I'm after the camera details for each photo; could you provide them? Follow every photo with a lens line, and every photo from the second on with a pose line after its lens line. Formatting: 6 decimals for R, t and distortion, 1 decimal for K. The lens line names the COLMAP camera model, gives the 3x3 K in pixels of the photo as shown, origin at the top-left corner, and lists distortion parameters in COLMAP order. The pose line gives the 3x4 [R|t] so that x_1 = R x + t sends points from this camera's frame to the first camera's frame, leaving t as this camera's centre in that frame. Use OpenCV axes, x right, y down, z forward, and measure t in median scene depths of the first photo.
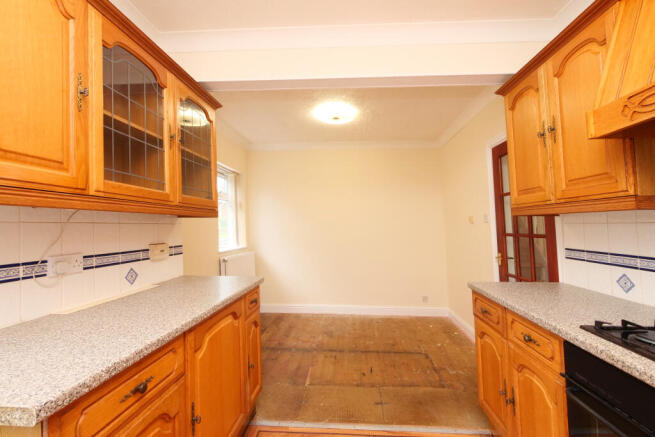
lens RADIAL K [[278.8, 0, 324.4], [0, 278.8, 217.9], [0, 0, 1]] dist [-0.001768, -0.000109]
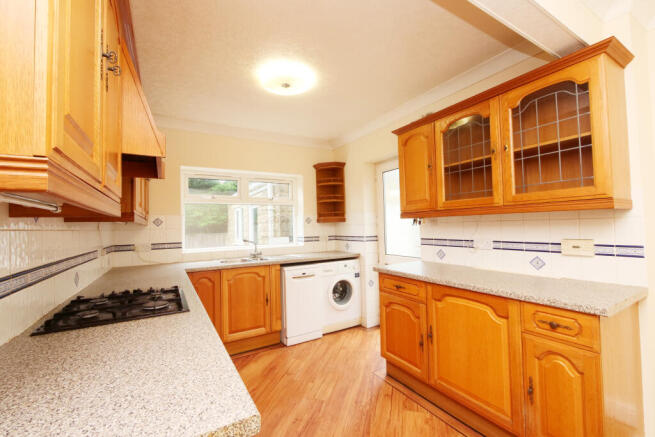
lens RADIAL K [[278.8, 0, 324.4], [0, 278.8, 217.9], [0, 0, 1]] dist [-0.001768, -0.000109]
pose [[-0.806994, -0.010442, -0.590467, 1.007155], [0.032210, 0.997577, -0.061663, 0.077806], [0.589681, -0.068780, -0.804702, 1.910711]]
